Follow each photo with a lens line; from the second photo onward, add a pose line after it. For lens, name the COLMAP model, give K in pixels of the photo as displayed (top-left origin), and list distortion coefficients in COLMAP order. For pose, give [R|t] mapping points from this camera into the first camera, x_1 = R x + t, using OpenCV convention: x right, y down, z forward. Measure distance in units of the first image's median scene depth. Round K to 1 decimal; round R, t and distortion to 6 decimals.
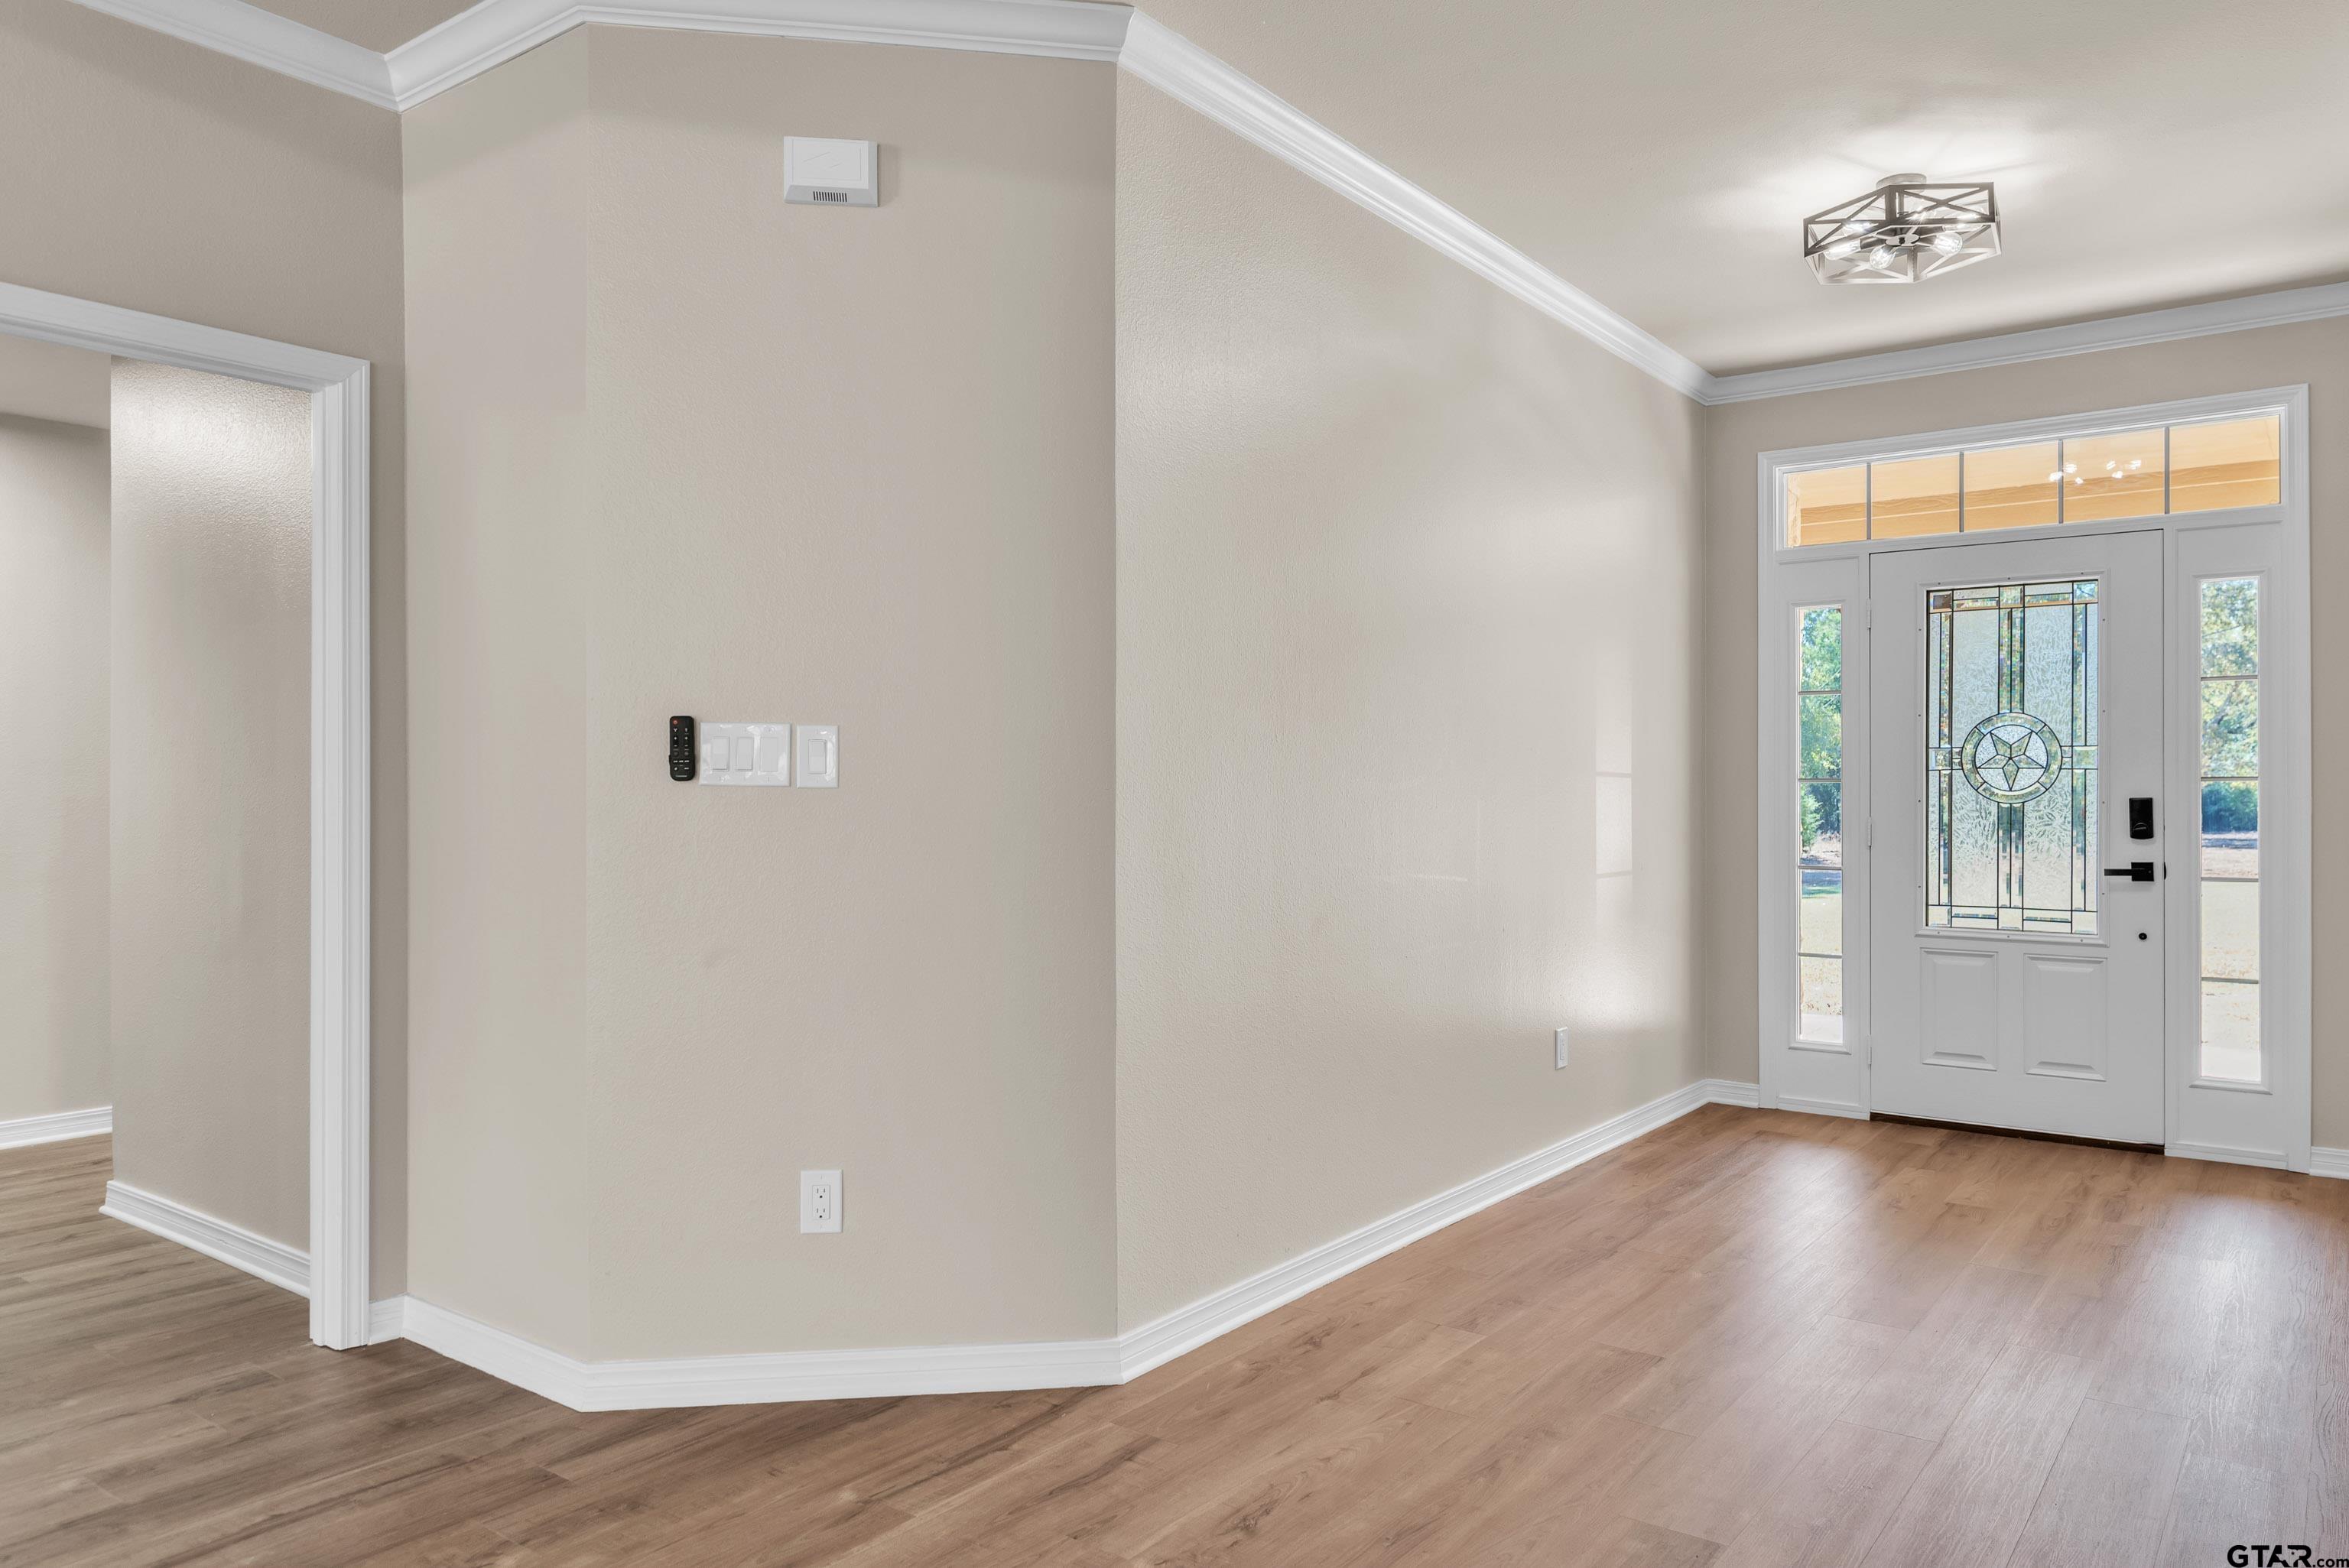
lens RADIAL K [[1592.5, 0, 1162.5], [0, 1592.5, 781.6], [0, 0, 1]] dist [0.005297, -0.001291]
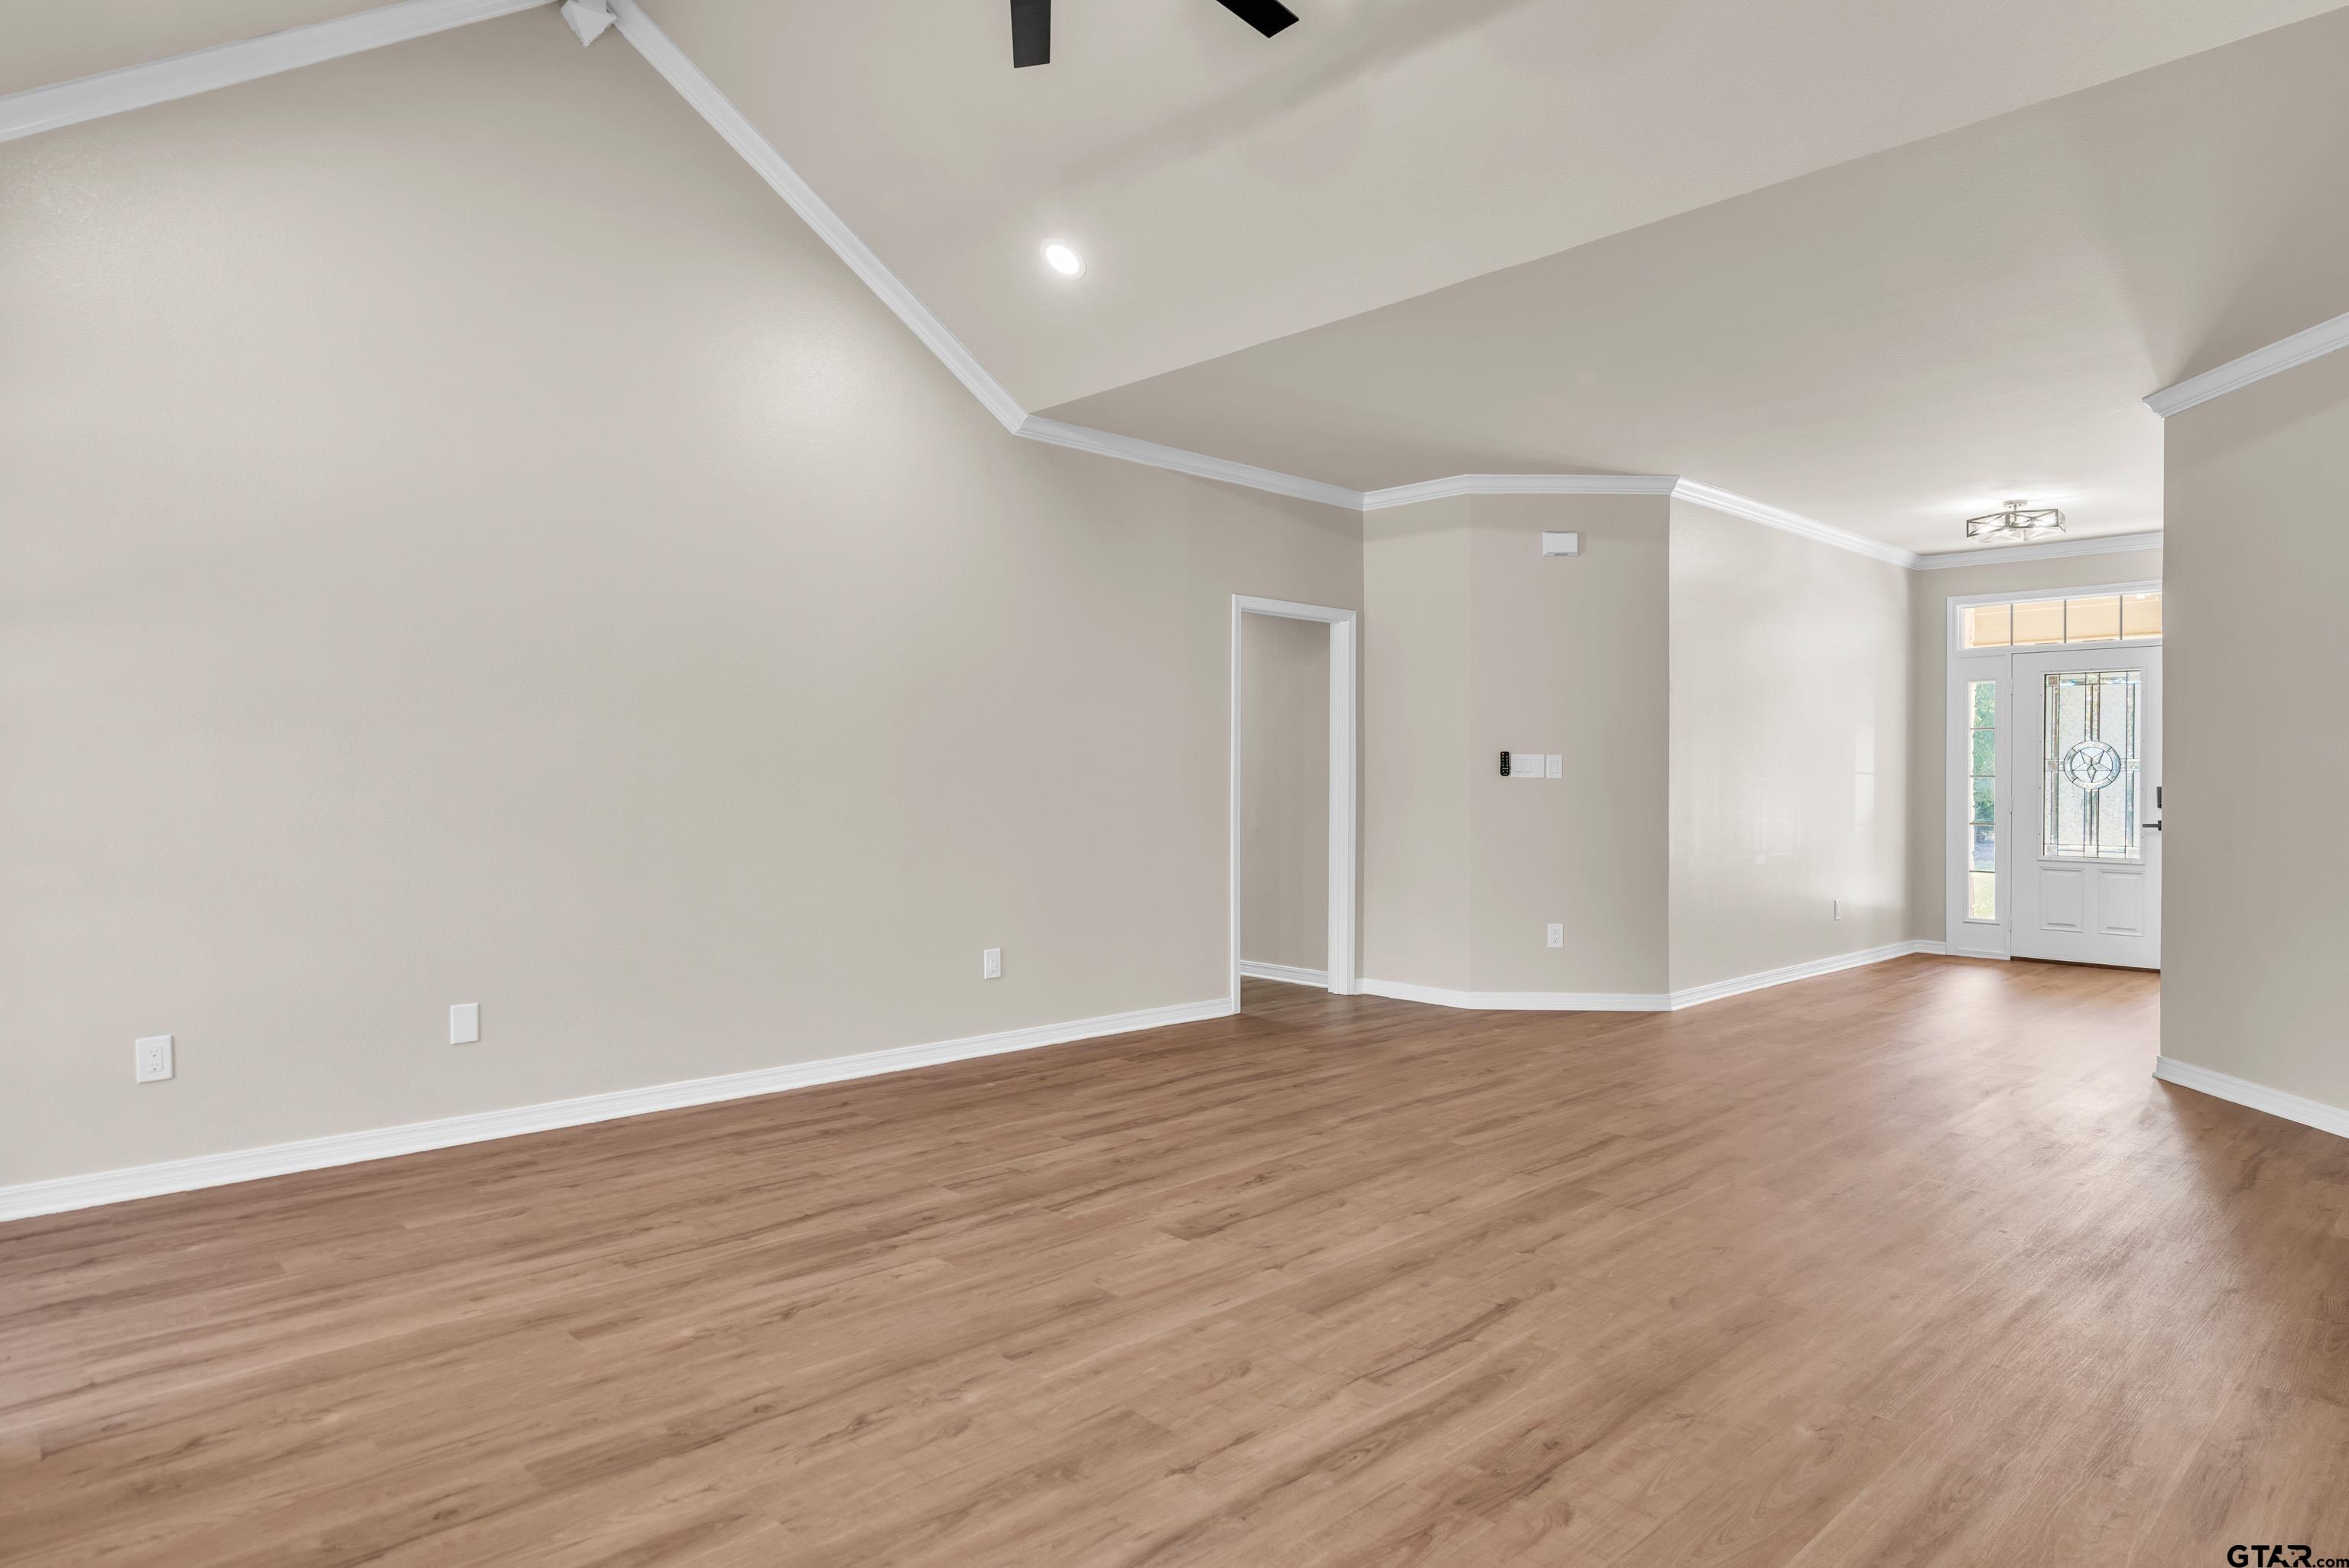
lens RADIAL K [[1318.8, 0, 1177.2], [0, 1318.8, 772.4], [0, 0, 1]] dist [-0.005560, -0.001120]
pose [[0.984037, 0.005098, -0.177891, -0.256401], [-0.004644, 0.999985, 0.002969, -0.006038], [0.177903, -0.002096, 0.984046, -0.728764]]
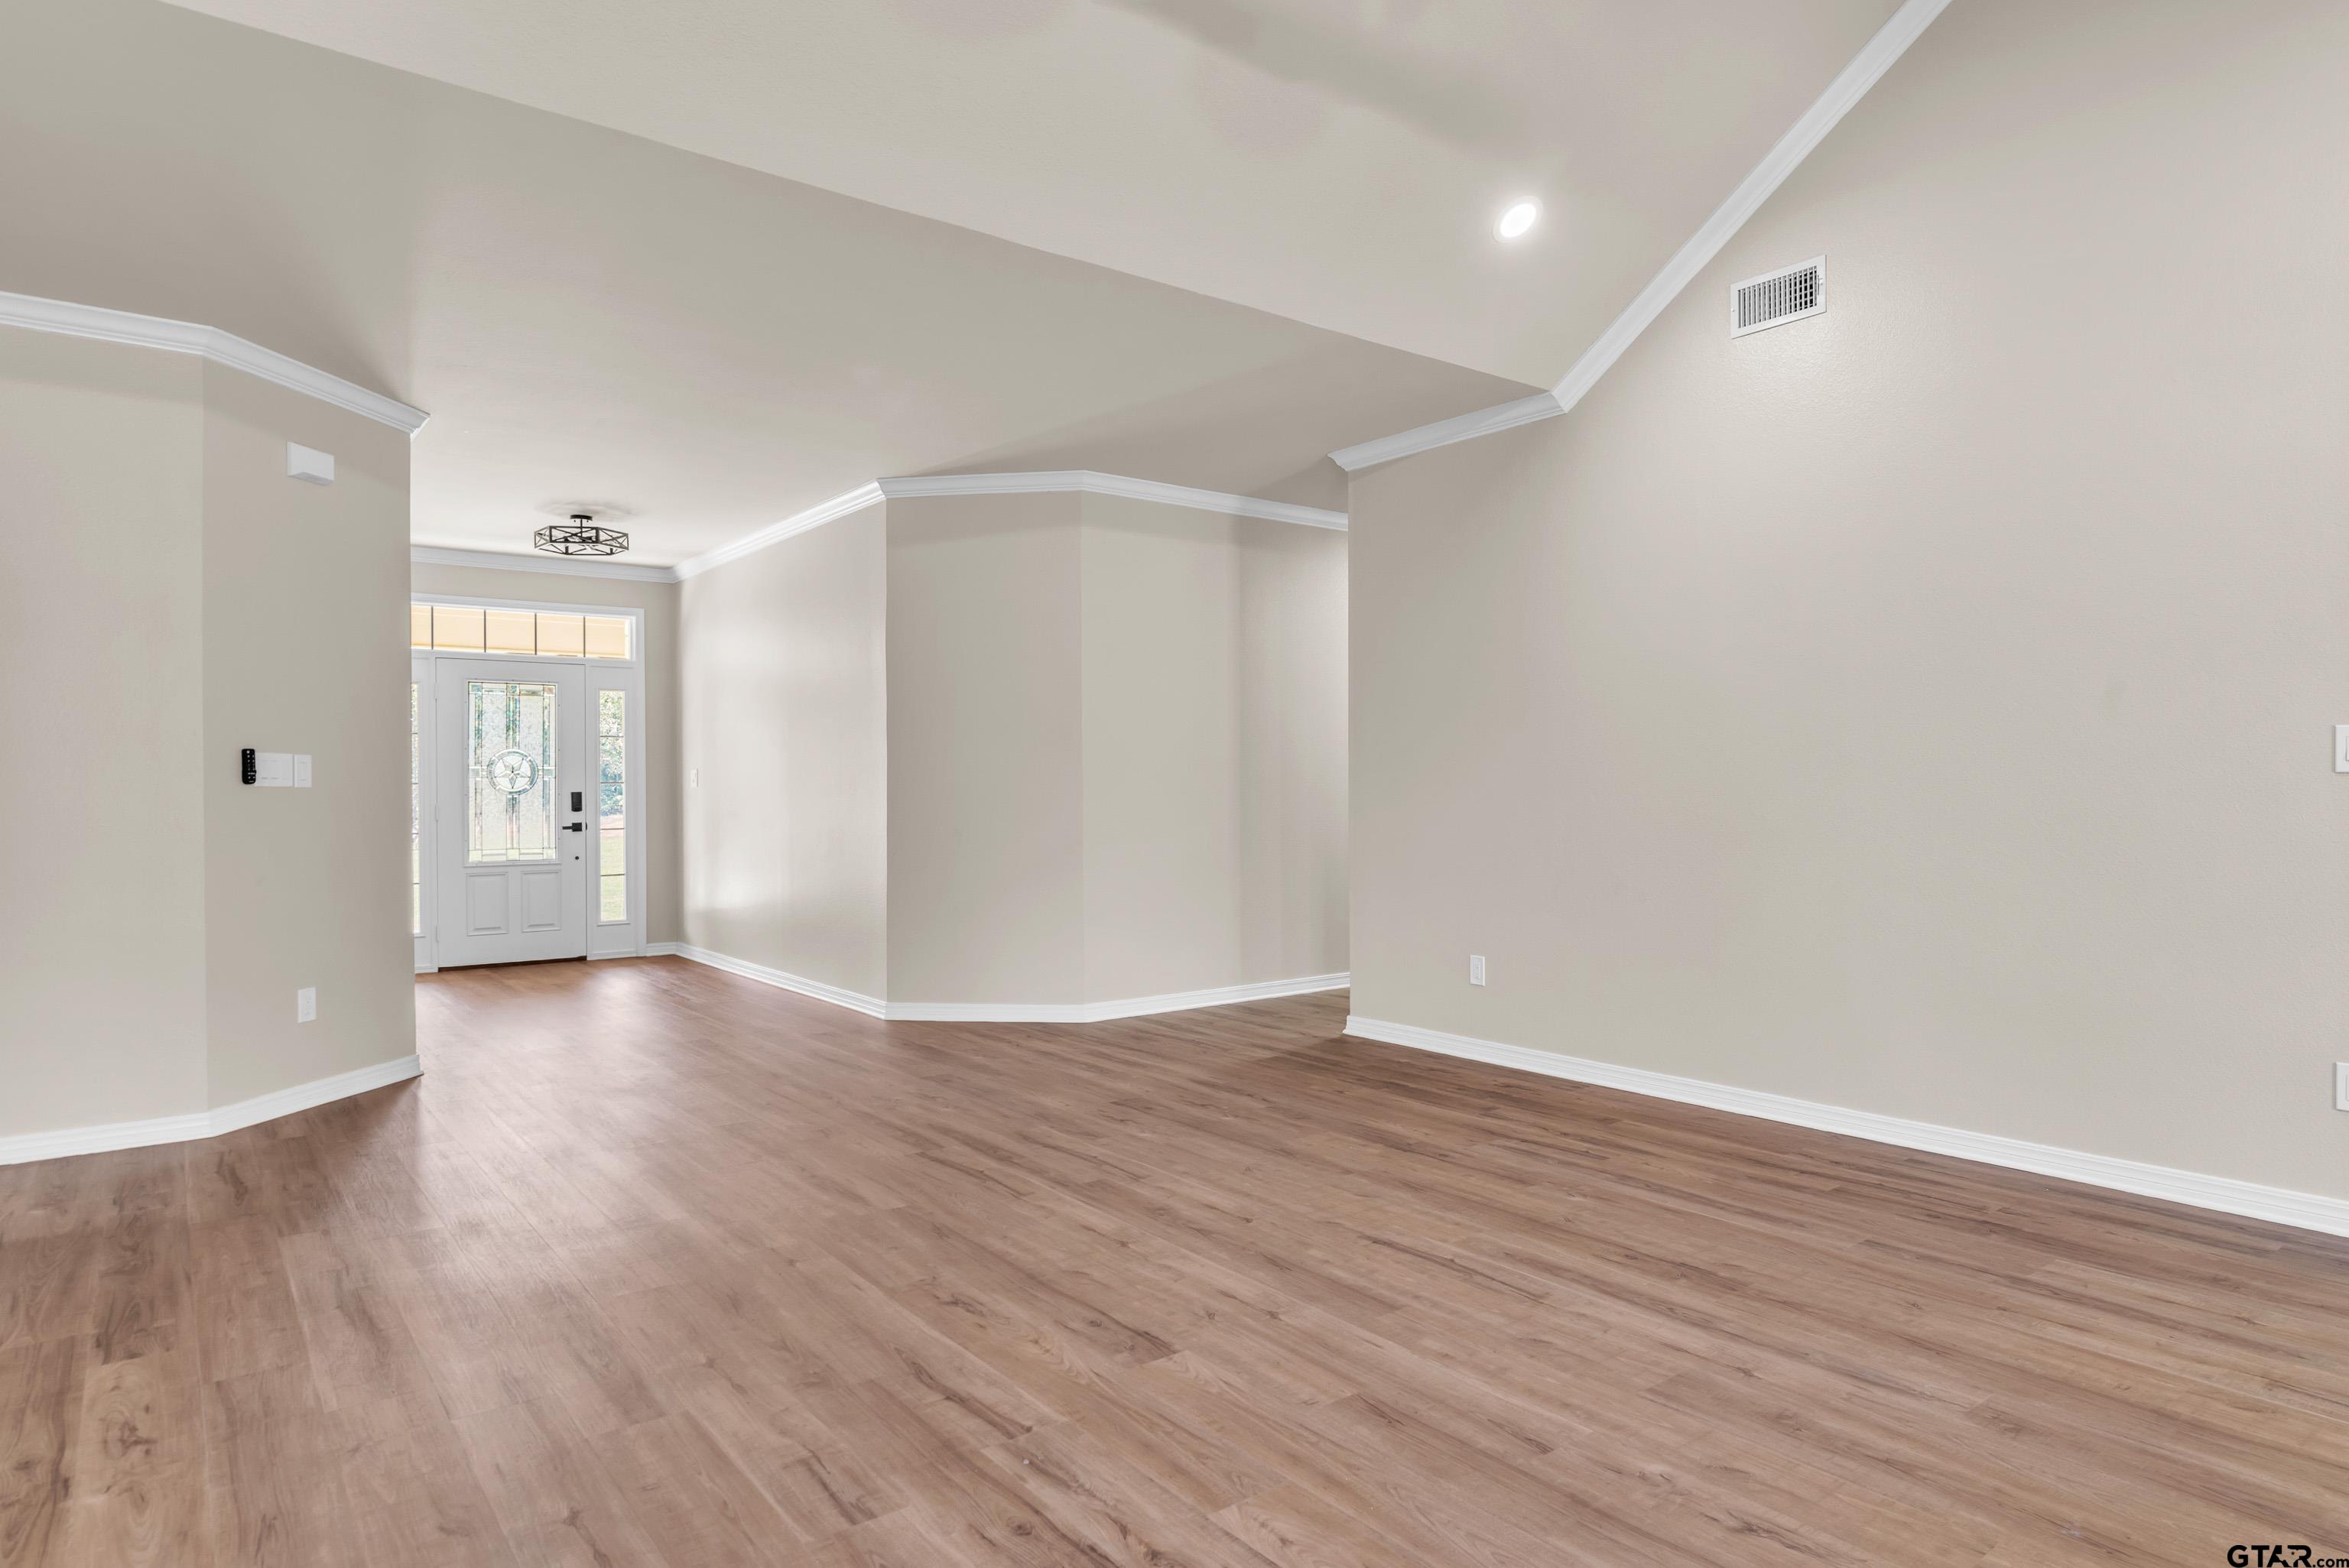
lens RADIAL K [[1362.1, 0, 1194.8], [0, 1362.1, 781.6], [0, 0, 1]] dist [-0.007882, -0.000169]
pose [[0.280587, 0.001790, 0.959827, -0.853171], [-0.000979, 0.999998, -0.001578, -0.001464], [-0.959828, -0.000497, 0.280588, -0.274735]]
